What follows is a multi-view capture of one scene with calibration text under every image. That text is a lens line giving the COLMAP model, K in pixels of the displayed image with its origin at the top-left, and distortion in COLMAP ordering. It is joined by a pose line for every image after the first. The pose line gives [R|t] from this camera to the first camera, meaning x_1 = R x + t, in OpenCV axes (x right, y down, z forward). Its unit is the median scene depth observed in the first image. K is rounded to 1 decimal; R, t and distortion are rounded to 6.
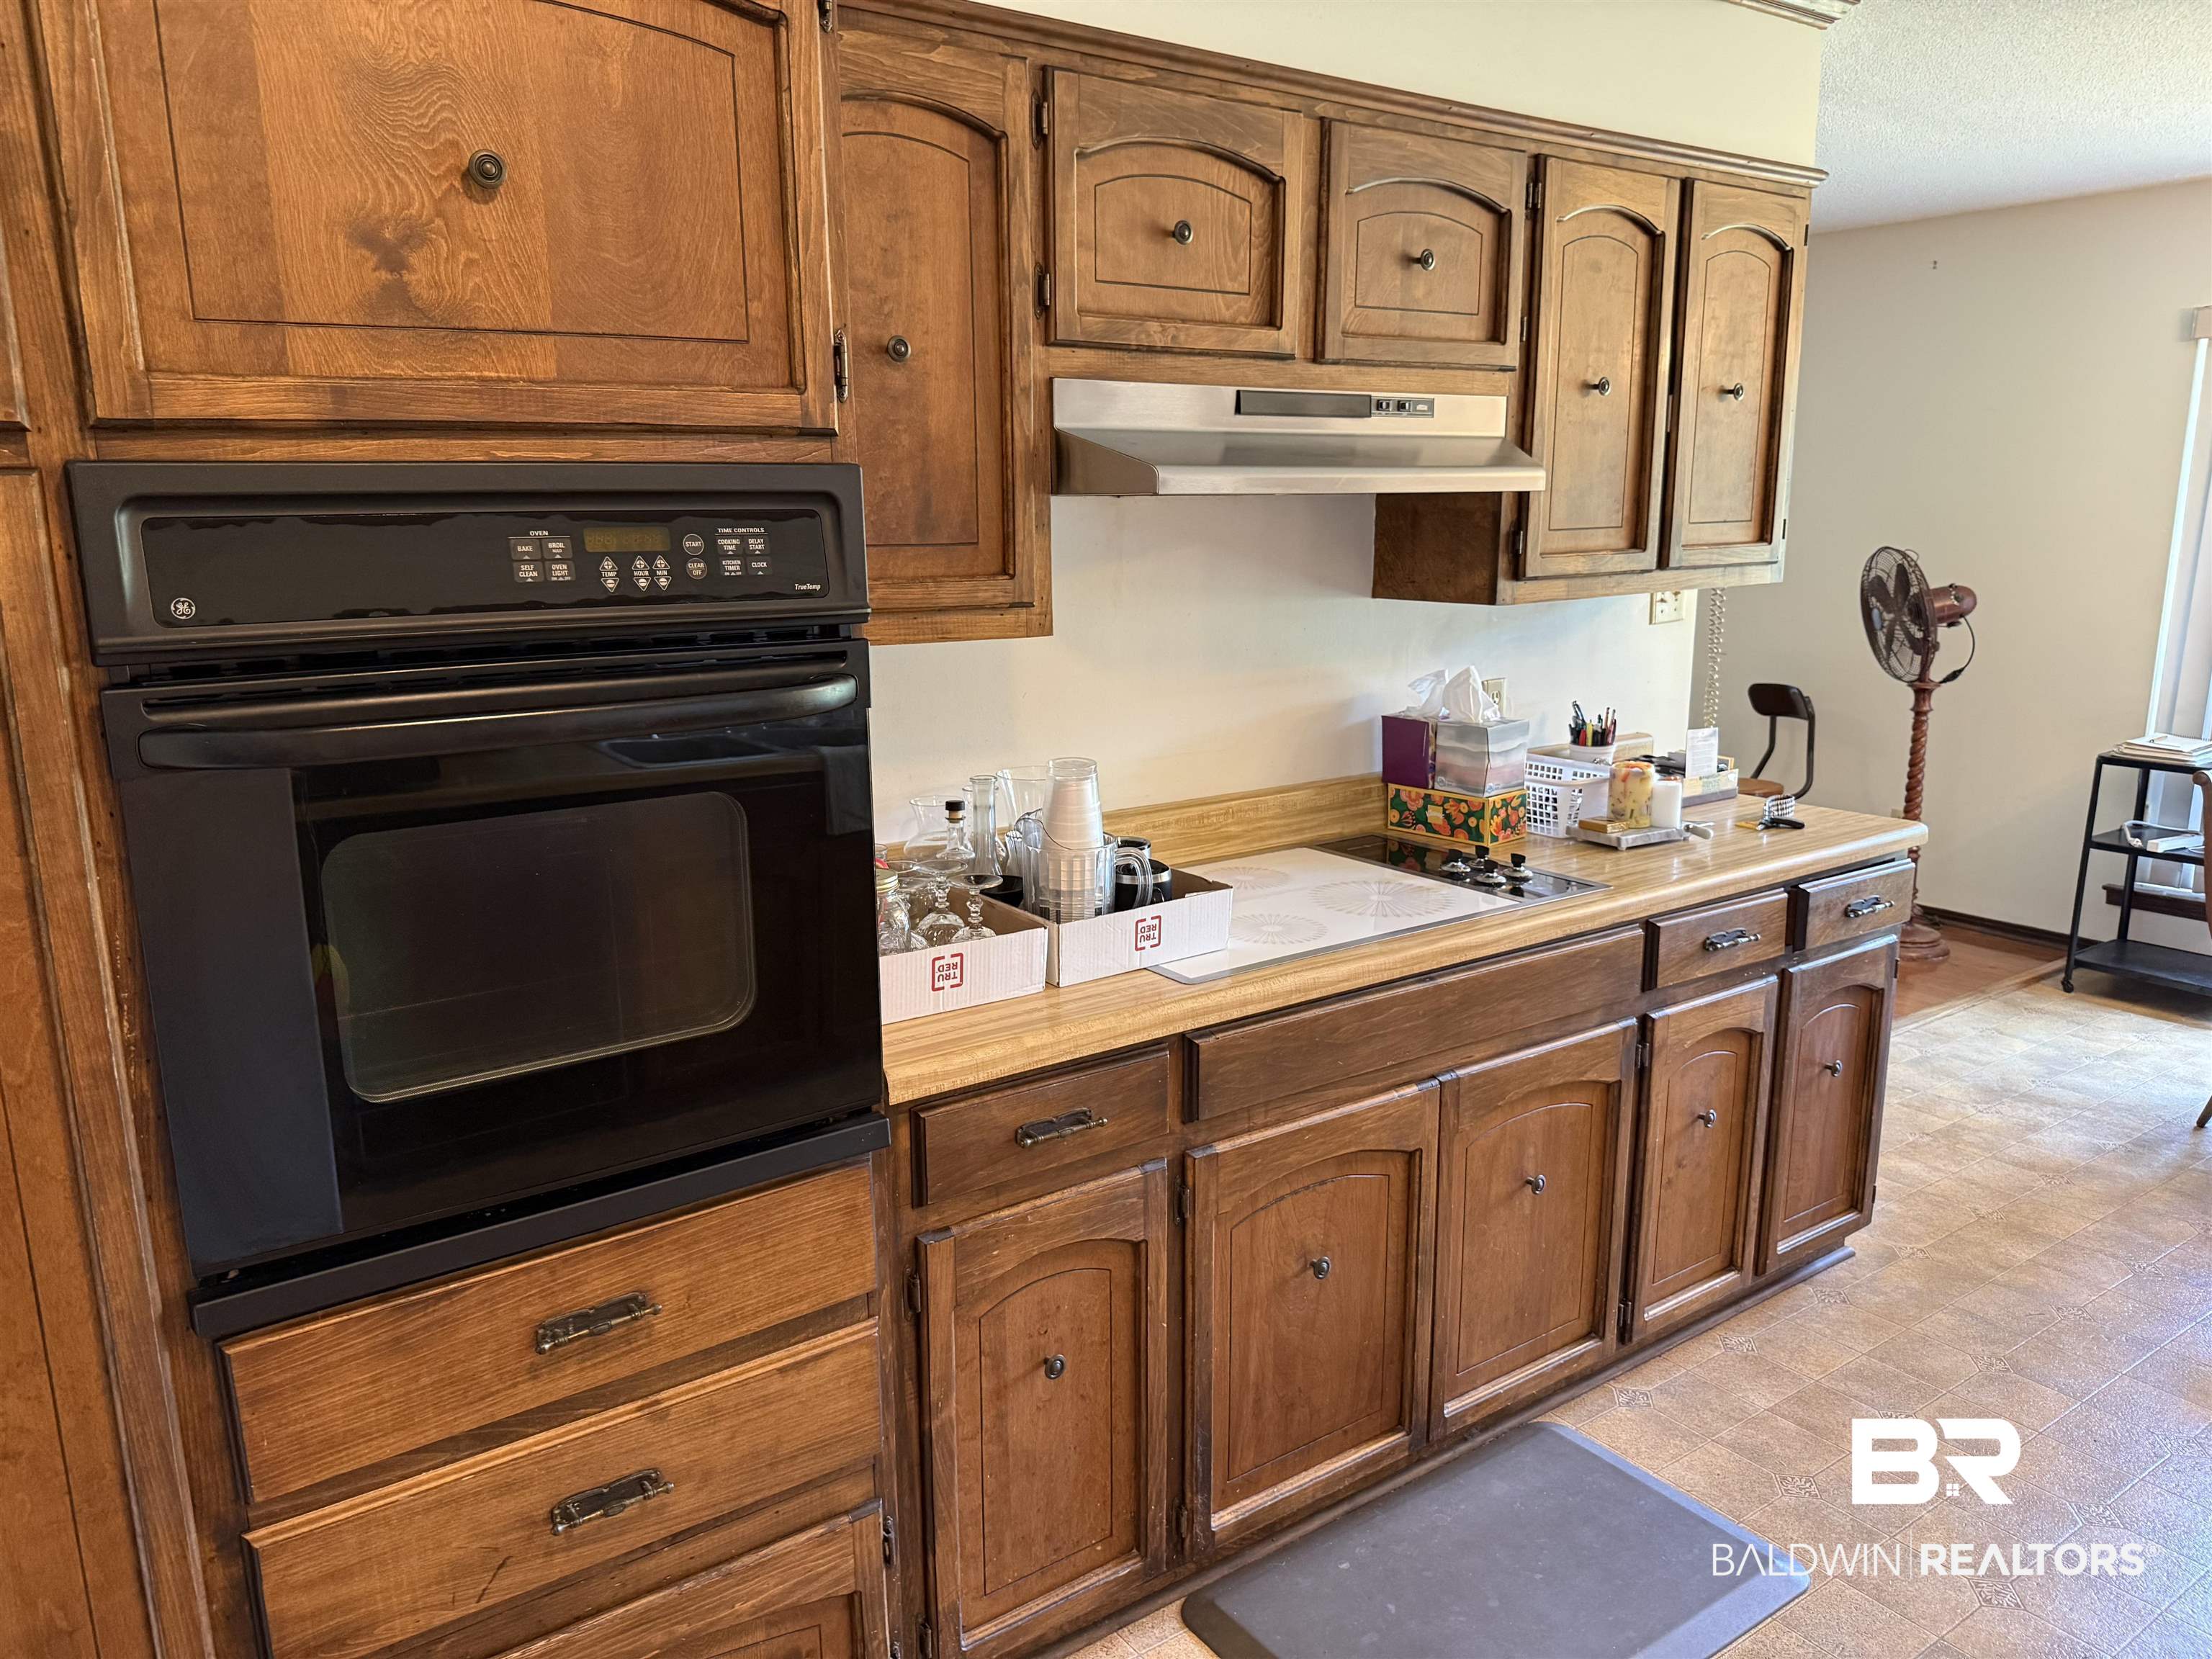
lens RADIAL K [[1549.3, 0, 1096.6], [0, 1549.3, 826.8], [0, 0, 1]] dist [0.086030, -0.108404]
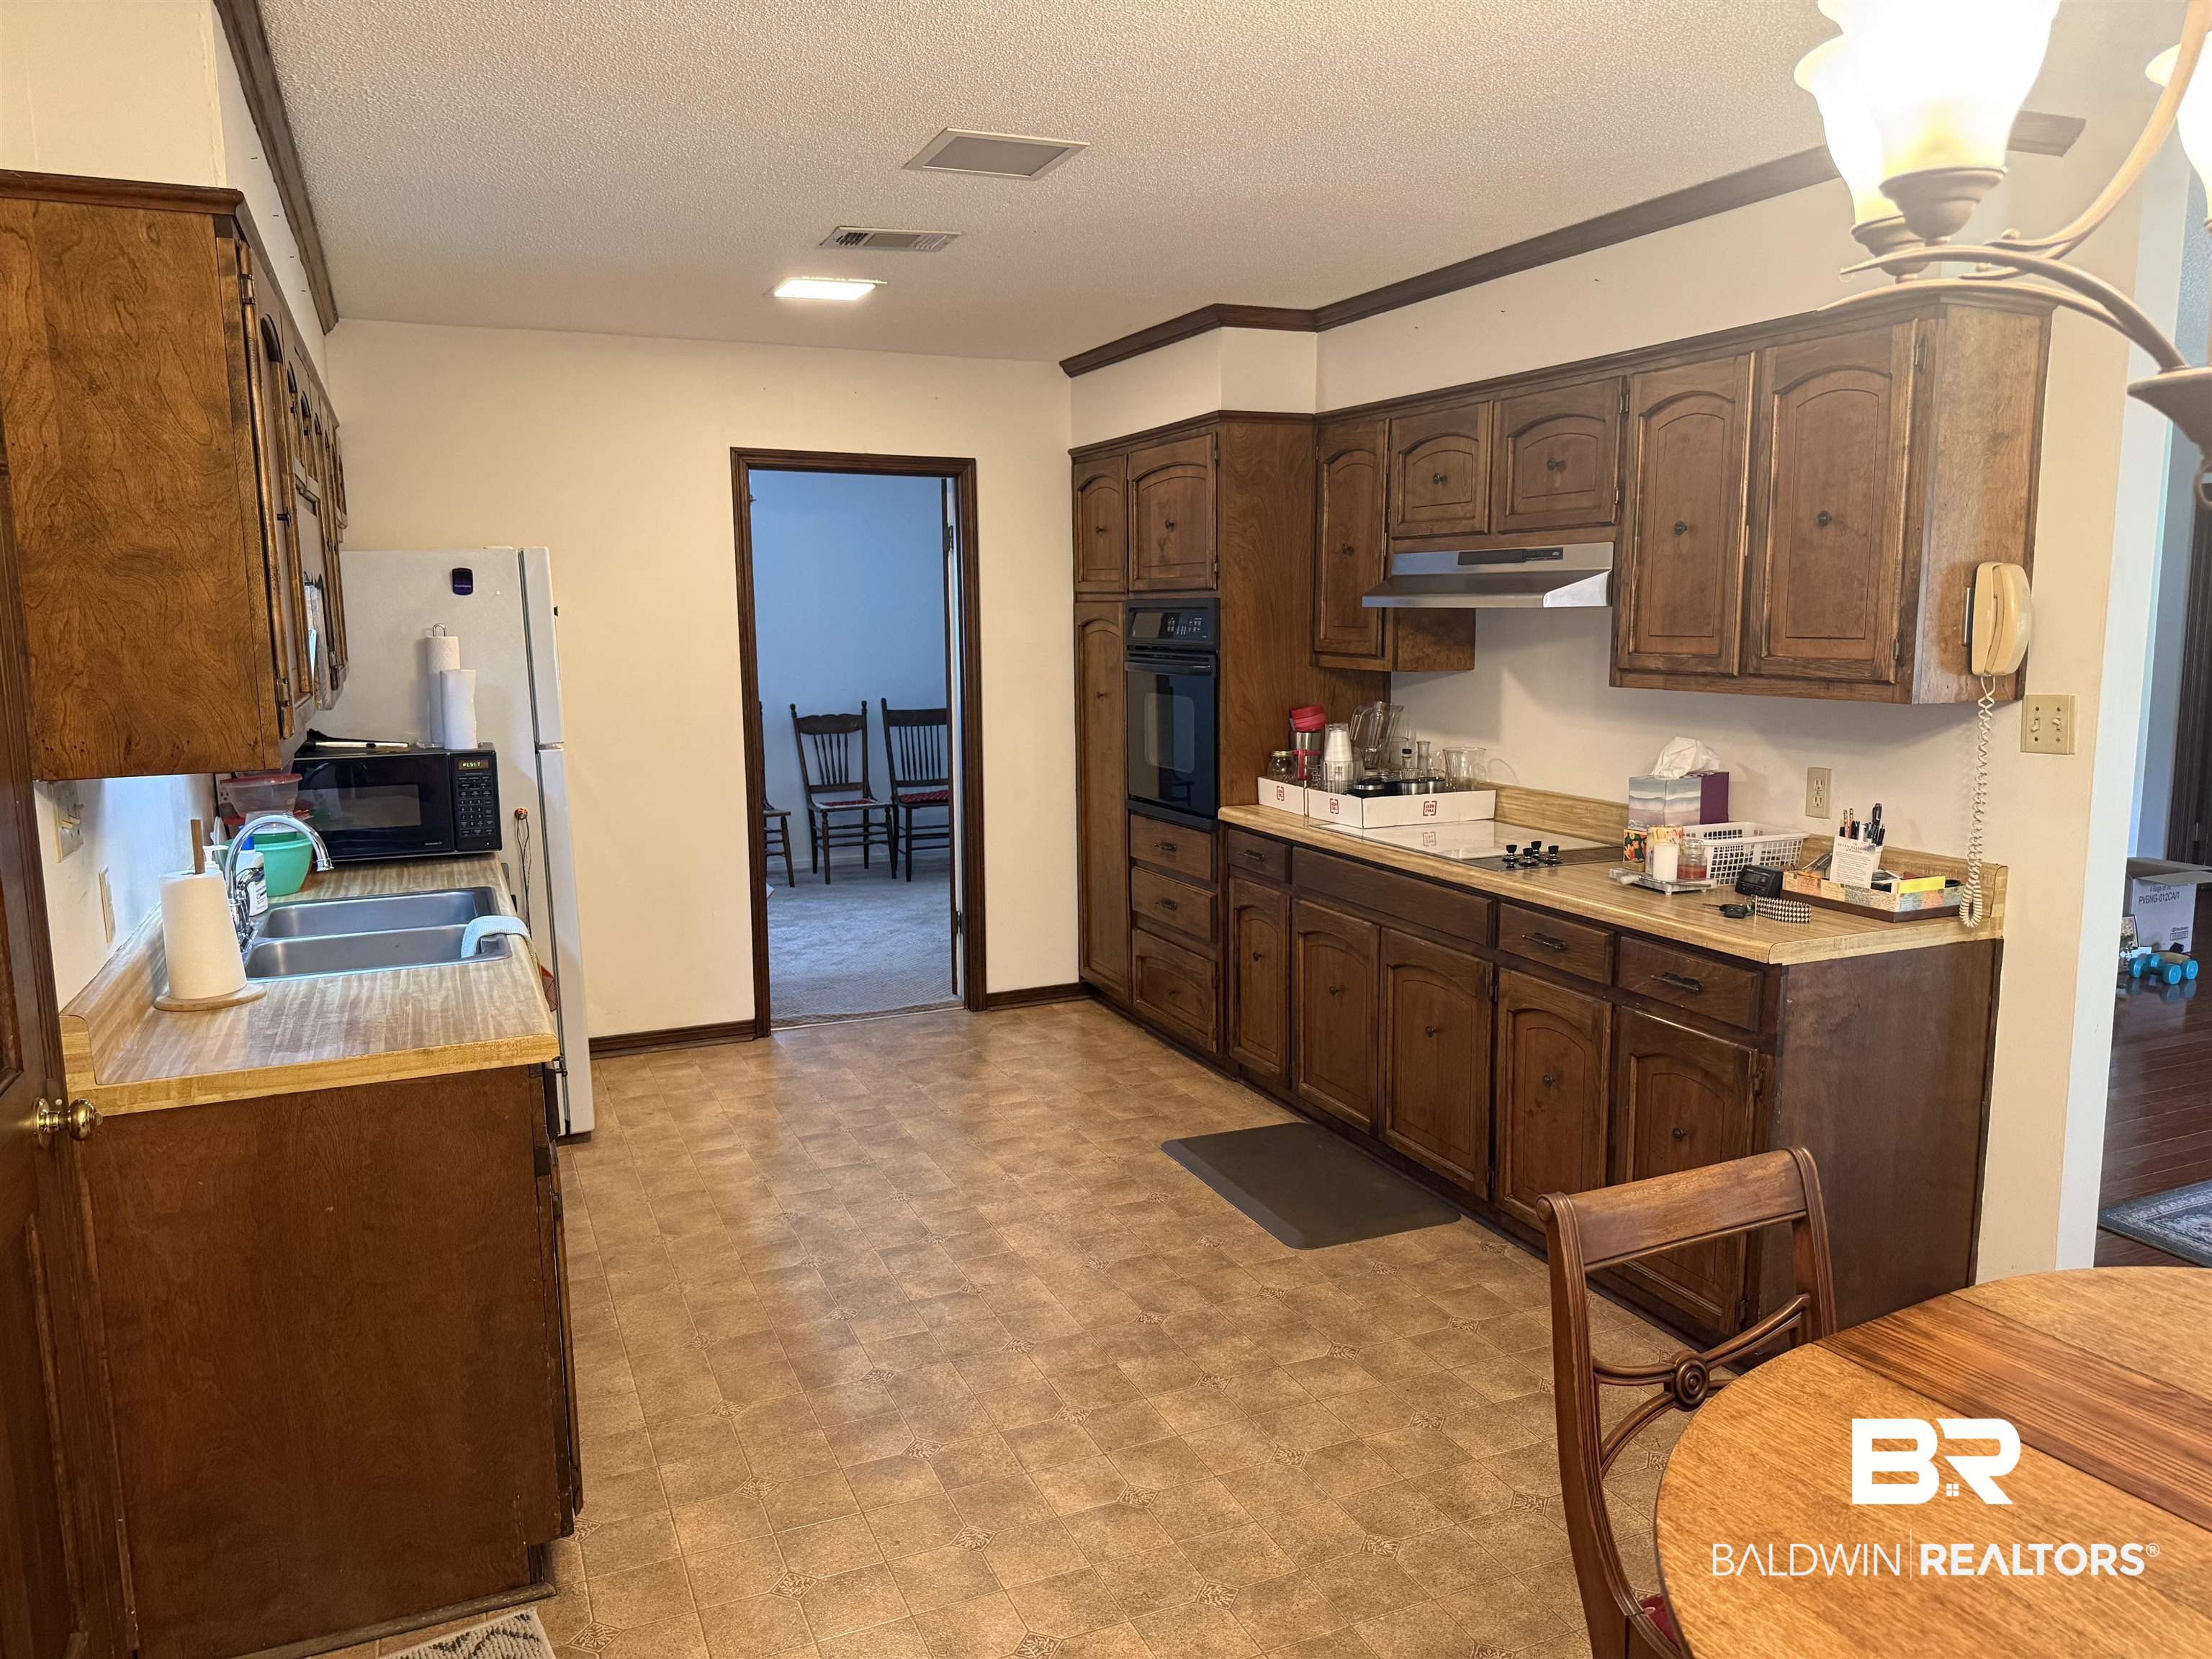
lens RADIAL K [[1549.3, 0, 1096.6], [0, 1549.3, 826.8], [0, 0, 1]] dist [0.086030, -0.108404]
pose [[-0.201850, 0.152086, -0.967536, 1.103628], [-0.192022, 0.962553, 0.191362, -0.127925], [0.960408, 0.224415, -0.165087, 0.519850]]
